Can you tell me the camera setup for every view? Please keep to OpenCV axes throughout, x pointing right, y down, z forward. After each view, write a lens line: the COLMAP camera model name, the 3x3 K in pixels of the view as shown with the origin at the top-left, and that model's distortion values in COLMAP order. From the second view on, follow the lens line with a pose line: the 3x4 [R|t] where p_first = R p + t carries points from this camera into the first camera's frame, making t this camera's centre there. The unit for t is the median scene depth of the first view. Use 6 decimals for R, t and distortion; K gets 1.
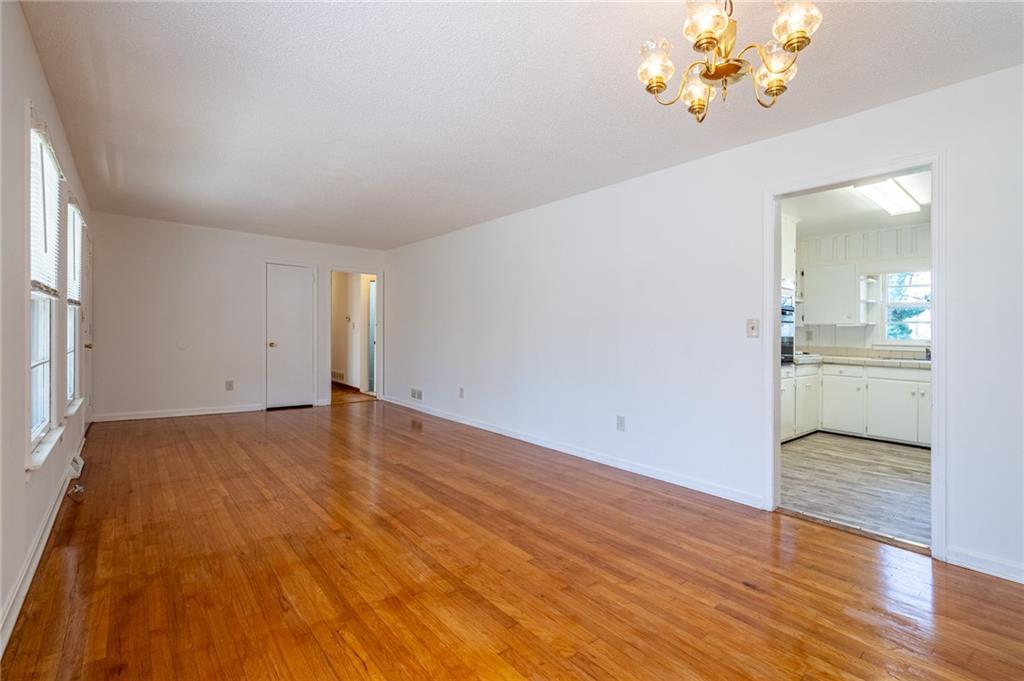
lens RADIAL K [[464.1, 0, 508.3], [0, 464.1, 330.2], [0, 0, 1]] dist [-0.002794, -0.000063]
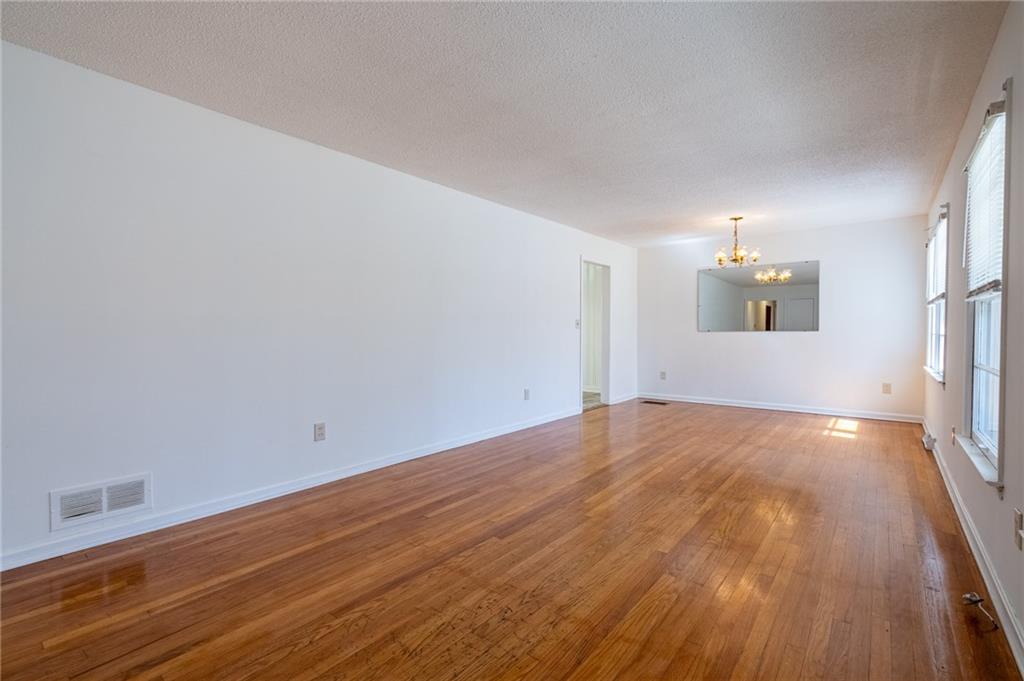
lens RADIAL K [[464.1, 0, 518.5], [0, 464.1, 331.4], [0, 0, 1]] dist [-0.002794, -0.000063]
pose [[-0.215857, -0.019647, 0.976227, -2.111821], [-0.011328, 0.999781, 0.017616, -0.010846], [-0.976359, -0.007256, -0.216033, 2.619018]]
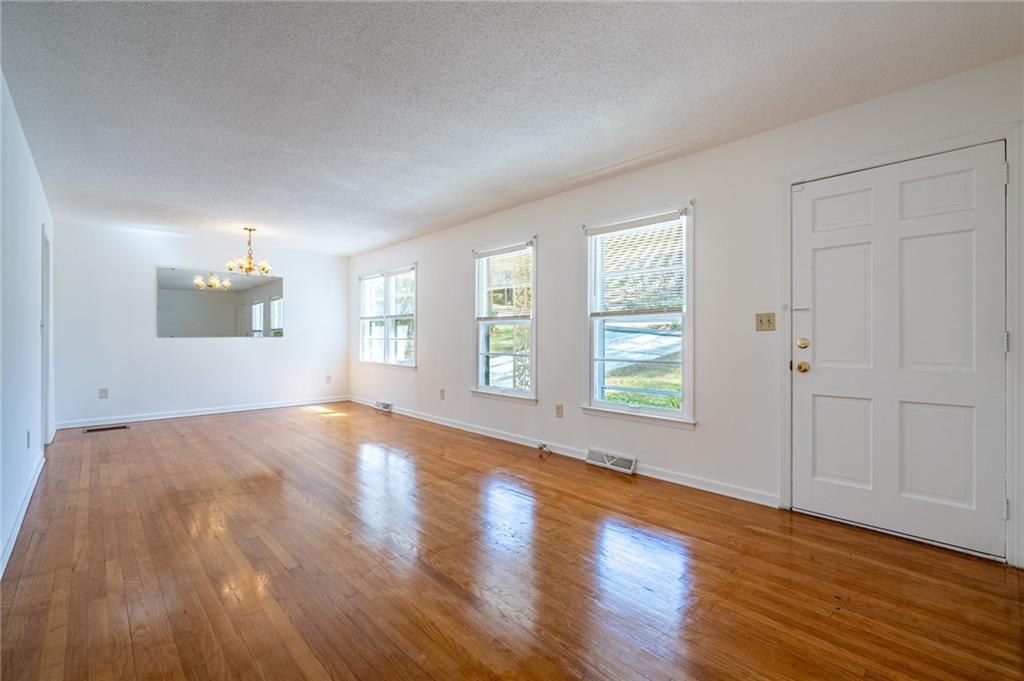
lens RADIAL K [[464.1, 0, 515.2], [0, 464.1, 342.8], [0, 0, 1]] dist [-0.002794, -0.000063]
pose [[-0.997389, -0.018386, -0.069834, -1.120016], [-0.018713, 0.999817, 0.004034, 0.015361], [0.069747, 0.005330, -0.997551, 3.771535]]
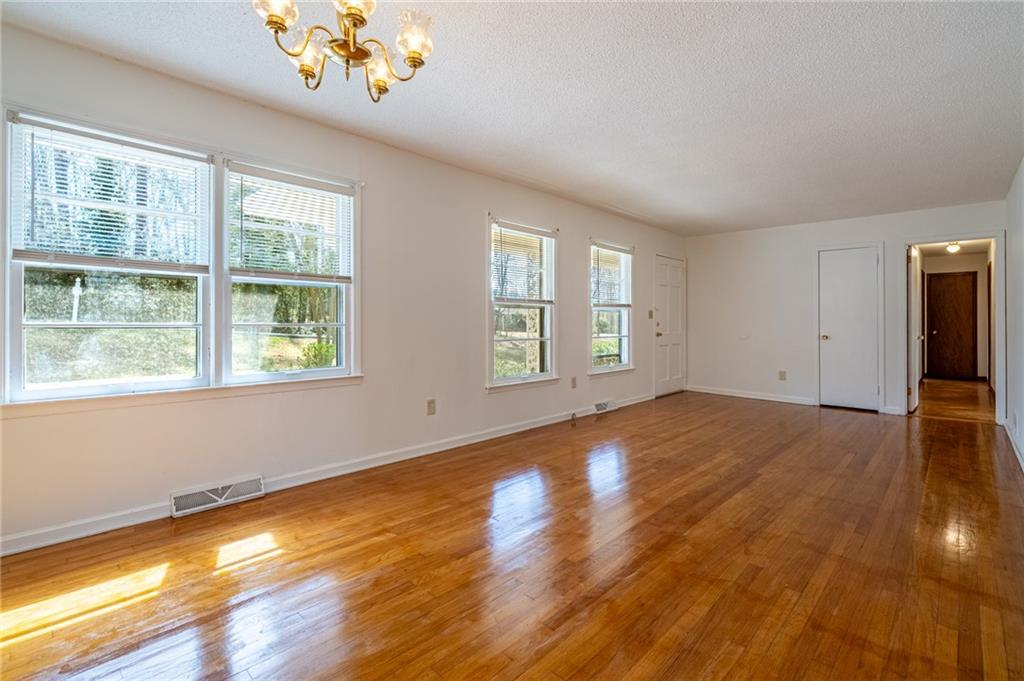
lens RADIAL K [[464.1, 0, 528.2], [0, 464.1, 314.4], [0, 0, 1]] dist [-0.002794, -0.000063]
pose [[0.145078, -0.030341, -0.988955, 1.128535], [0.004571, 0.999540, -0.029996, 0.033916], [0.989410, -0.000169, 0.145149, 0.908671]]
